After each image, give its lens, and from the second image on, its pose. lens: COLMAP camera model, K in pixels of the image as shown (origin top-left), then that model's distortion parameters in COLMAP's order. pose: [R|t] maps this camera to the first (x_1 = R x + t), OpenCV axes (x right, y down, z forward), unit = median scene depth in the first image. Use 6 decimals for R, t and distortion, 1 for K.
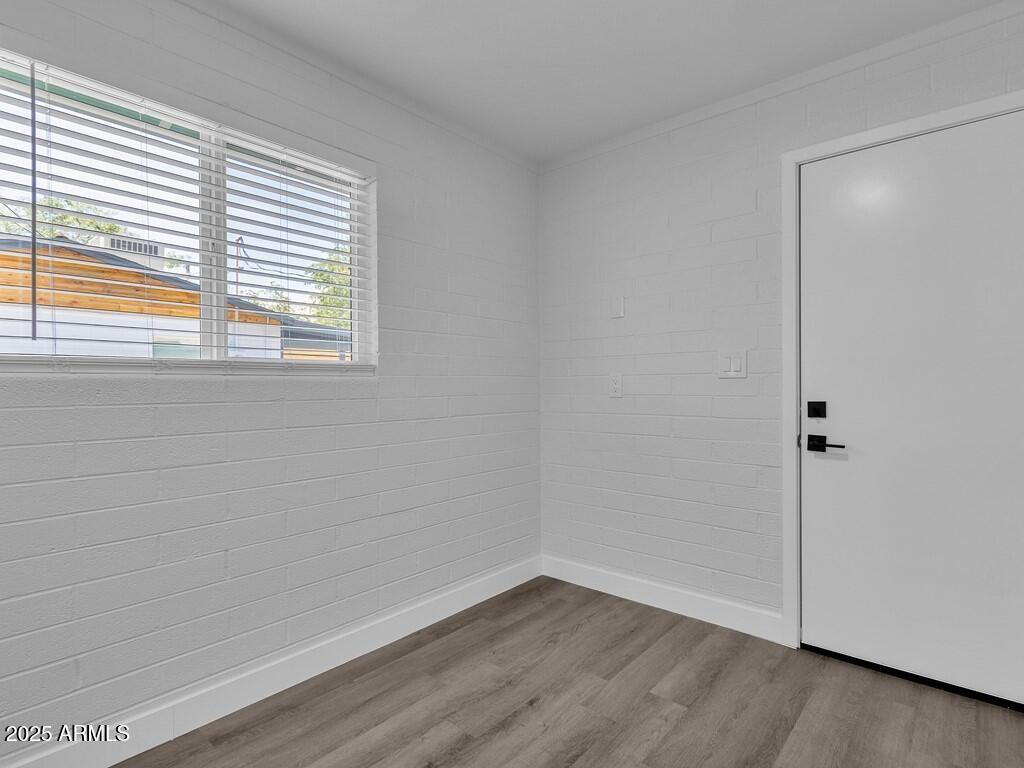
lens RADIAL K [[538.2, 0, 518.0], [0, 538.2, 384.2], [0, 0, 1]] dist [0.004381, -0.001738]
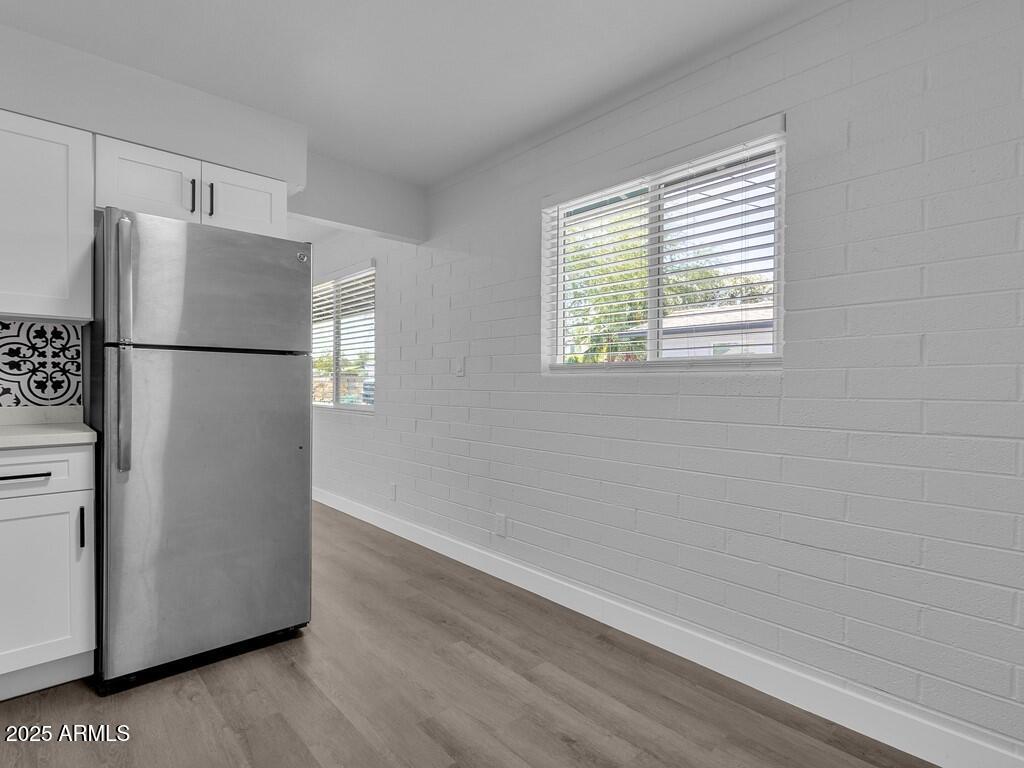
lens RADIAL K [[538.2, 0, 514.9], [0, 538.2, 381.4], [0, 0, 1]] dist [0.004381, -0.001738]
pose [[-0.135964, 0.000914, -0.990713, 0.750623], [-0.003647, 0.999992, 0.001423, 0.003303], [0.990707, 0.003806, -0.135959, 0.864580]]
